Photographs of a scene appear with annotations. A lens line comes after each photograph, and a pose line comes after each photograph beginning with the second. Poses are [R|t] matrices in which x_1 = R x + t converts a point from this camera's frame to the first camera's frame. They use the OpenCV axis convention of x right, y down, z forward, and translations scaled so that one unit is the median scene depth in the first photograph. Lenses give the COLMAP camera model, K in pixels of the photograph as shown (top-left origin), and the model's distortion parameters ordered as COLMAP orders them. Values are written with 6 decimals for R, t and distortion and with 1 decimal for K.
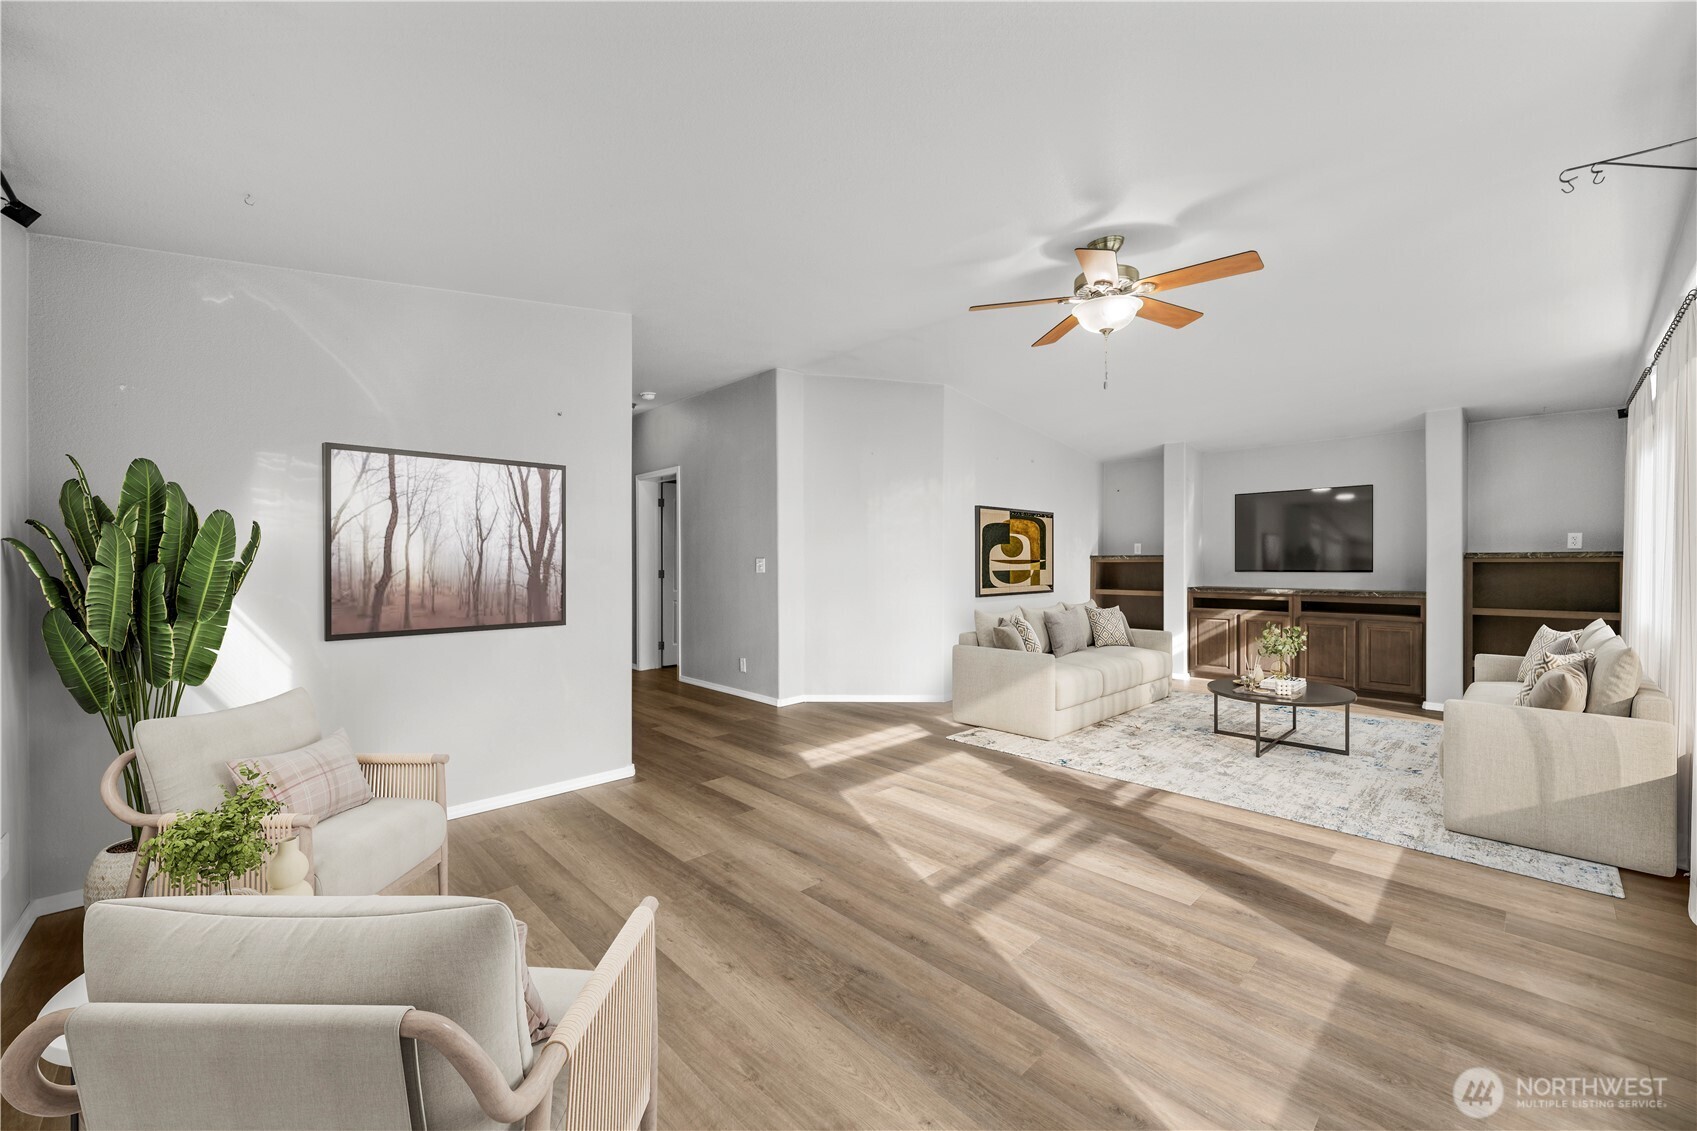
lens RADIAL K [[664.7, 0, 844.1], [0, 664.7, 562.0], [0, 0, 1]] dist [-0.000255, 0.000259]
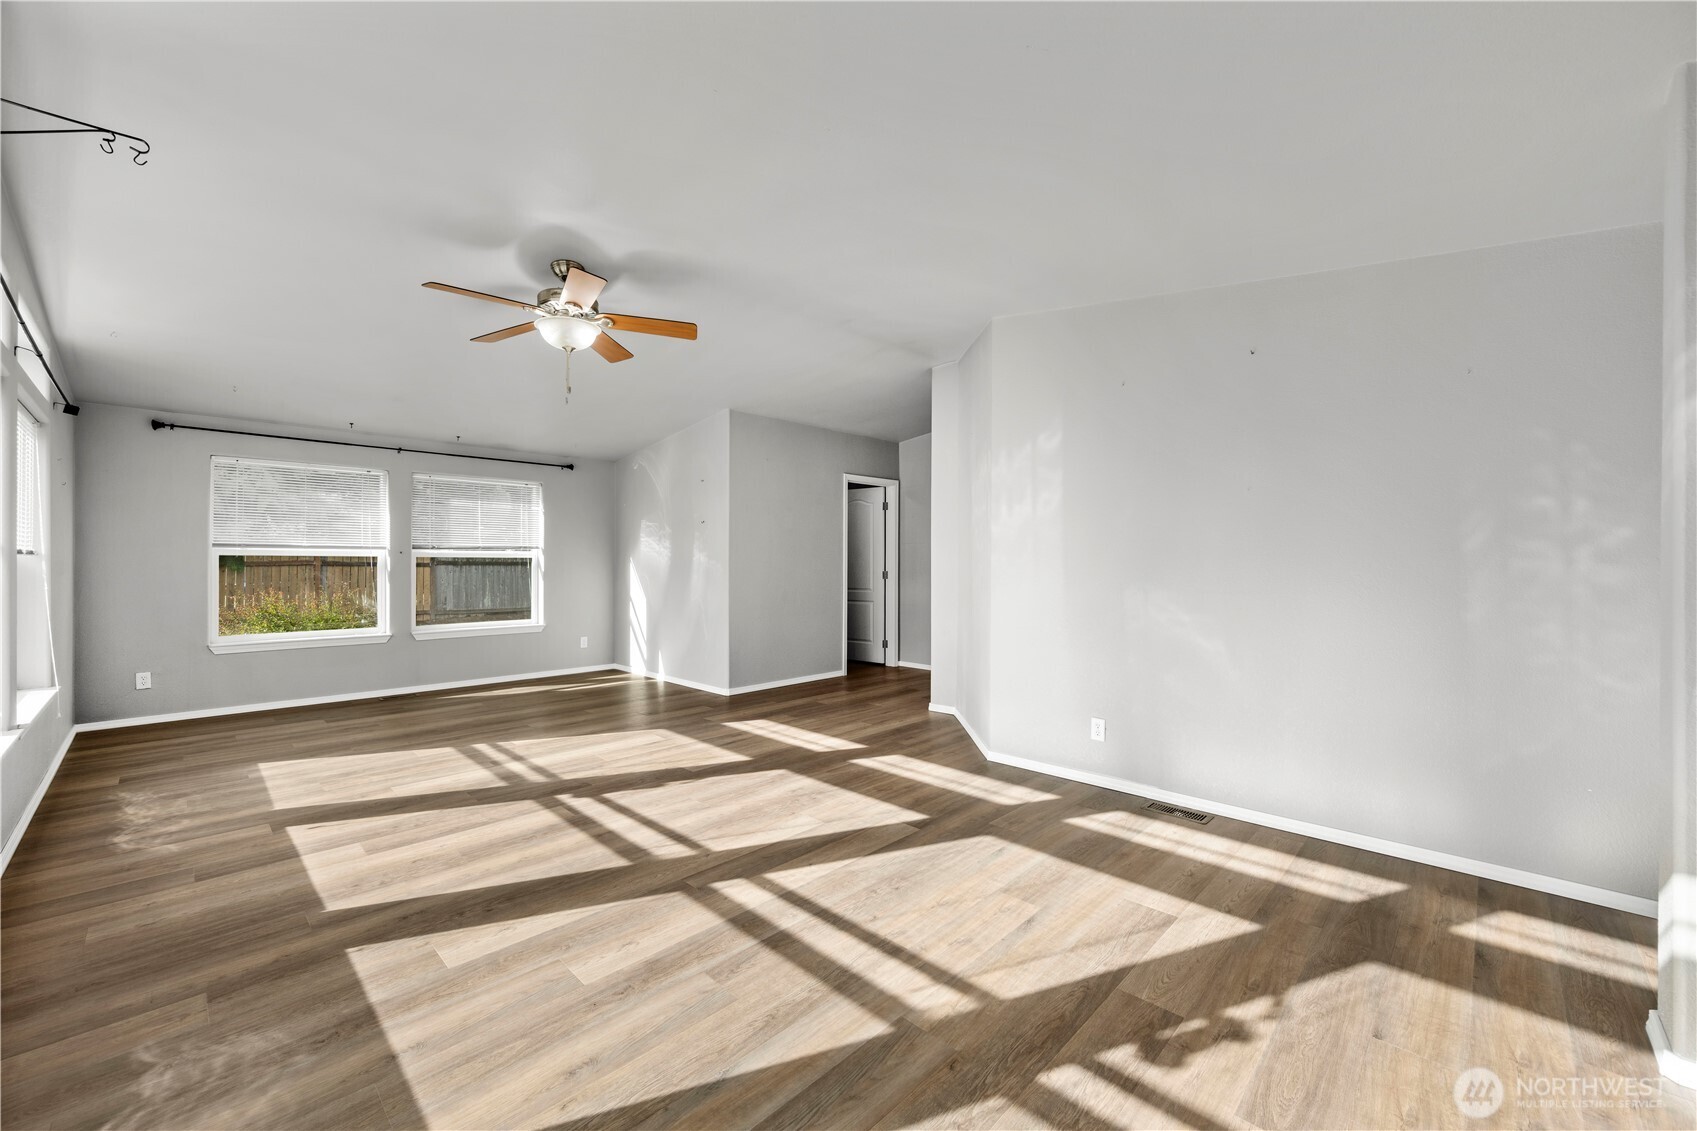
lens RADIAL K [[664.7, 0, 848.2], [0, 664.7, 567.1], [0, 0, 1]] dist [-0.000255, 0.000259]
pose [[0.039058, 0.010907, -0.999177, 1.572674], [-0.003405, 0.999936, 0.010783, -0.010249], [0.999231, 0.002981, 0.039093, 1.501402]]
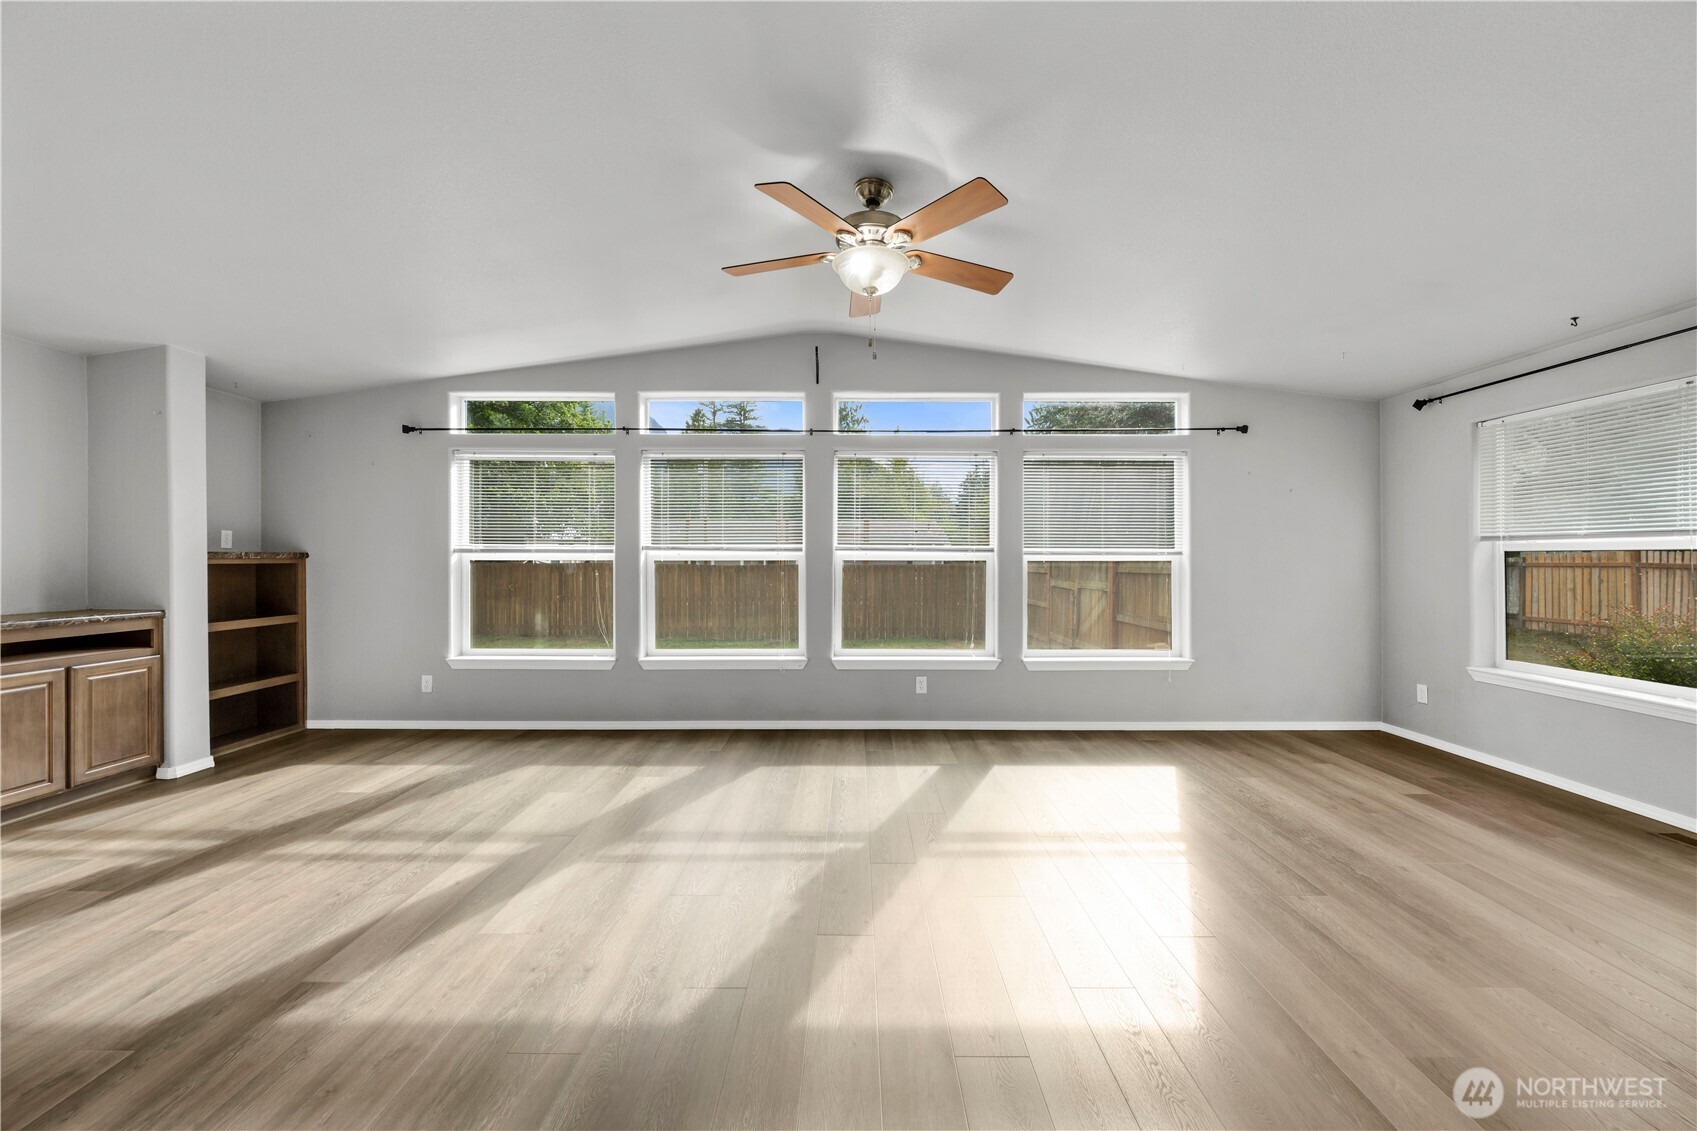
lens RADIAL K [[664.7, 0, 852.4], [0, 664.7, 556.1], [0, 0, 1]] dist [-0.000255, 0.000259]
pose [[-0.721895, 0.003519, 0.691994, -0.188957], [0.002289, 0.999994, -0.002697, -0.007906], [-0.691999, -0.000363, -0.721898, 1.738228]]
